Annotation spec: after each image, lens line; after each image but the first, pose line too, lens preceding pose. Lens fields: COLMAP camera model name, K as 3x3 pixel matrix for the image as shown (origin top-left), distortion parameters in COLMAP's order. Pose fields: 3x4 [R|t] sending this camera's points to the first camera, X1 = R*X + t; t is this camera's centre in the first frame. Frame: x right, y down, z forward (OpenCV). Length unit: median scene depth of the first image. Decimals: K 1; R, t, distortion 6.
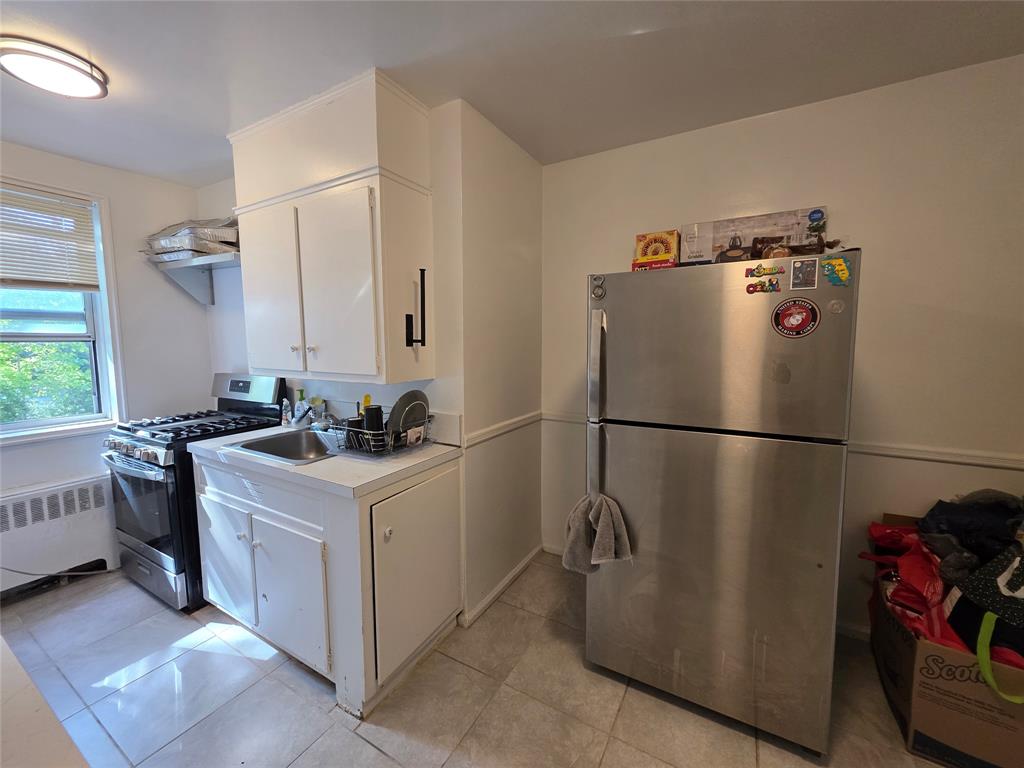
lens RADIAL K [[410.9, 0, 510.1], [0, 410.9, 379.6], [0, 0, 1]] dist [0.002759, -0.000861]
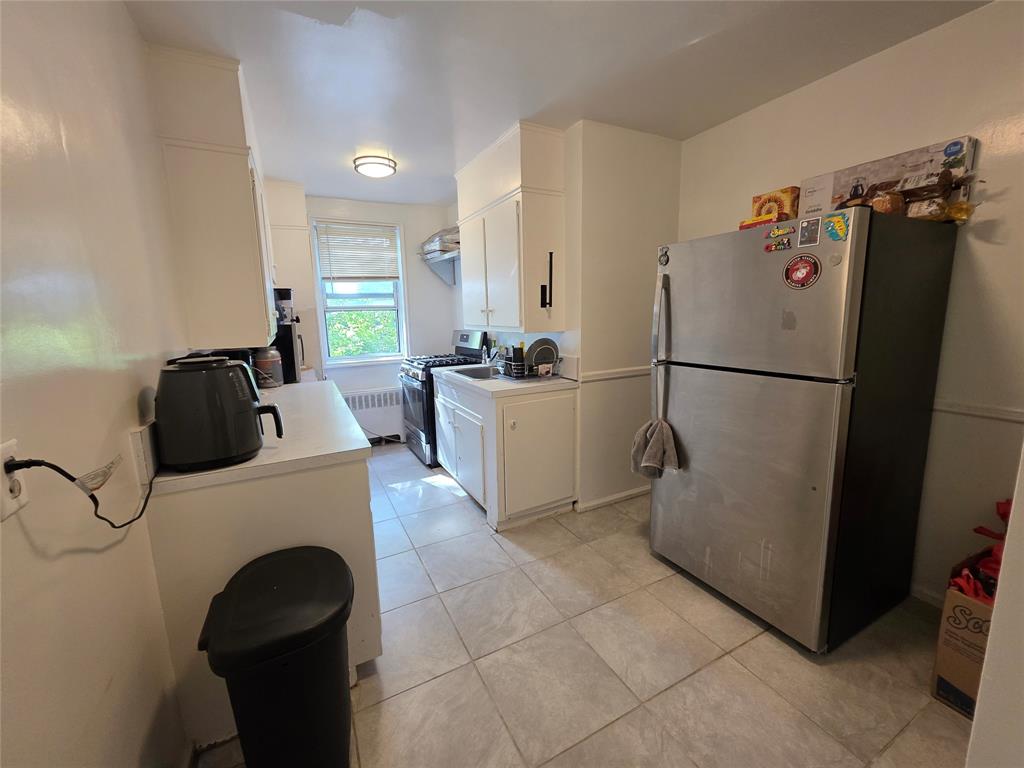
lens RADIAL K [[410.9, 0, 508.3], [0, 410.9, 380.6], [0, 0, 1]] dist [0.002759, -0.000861]
pose [[0.843275, 0.072353, -0.532591, 0.434346], [-0.032136, 0.995912, 0.084414, 0.056404], [0.536521, -0.054069, 0.842153, -0.290146]]
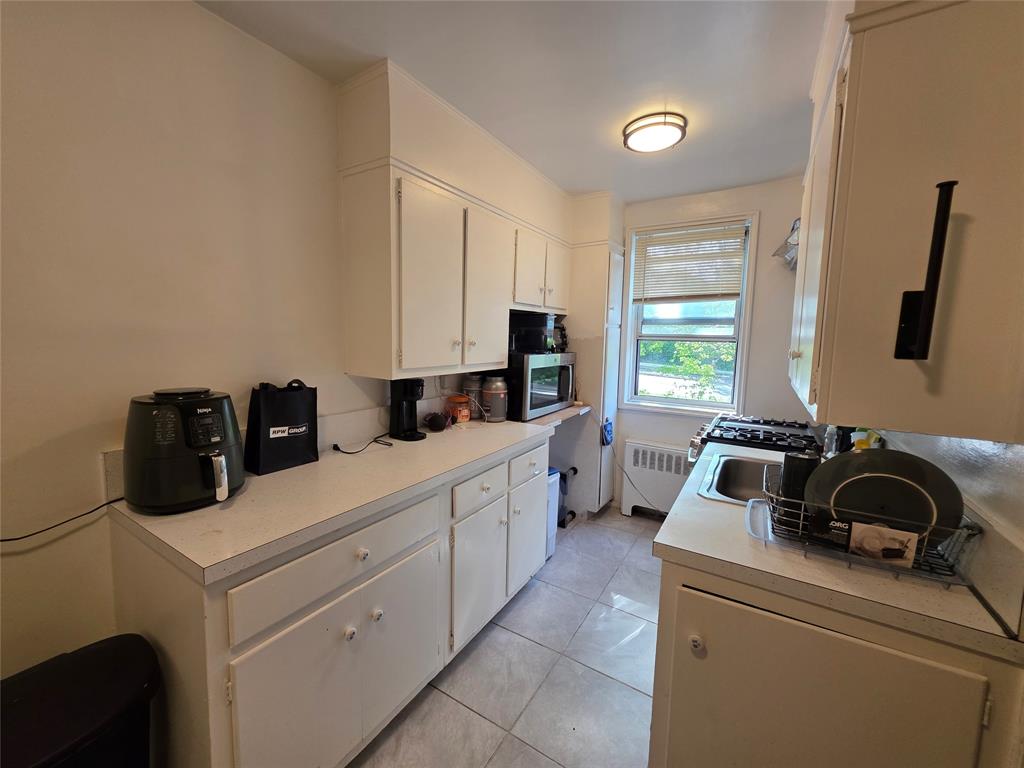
lens RADIAL K [[410.9, 0, 506.5], [0, 410.9, 379.7], [0, 0, 1]] dist [0.002759, -0.000861]
pose [[-0.034353, 0.106621, -0.993706, 0.248710], [-0.118151, 0.986887, 0.109974, -0.054551], [0.992401, 0.121185, -0.021305, 0.550394]]
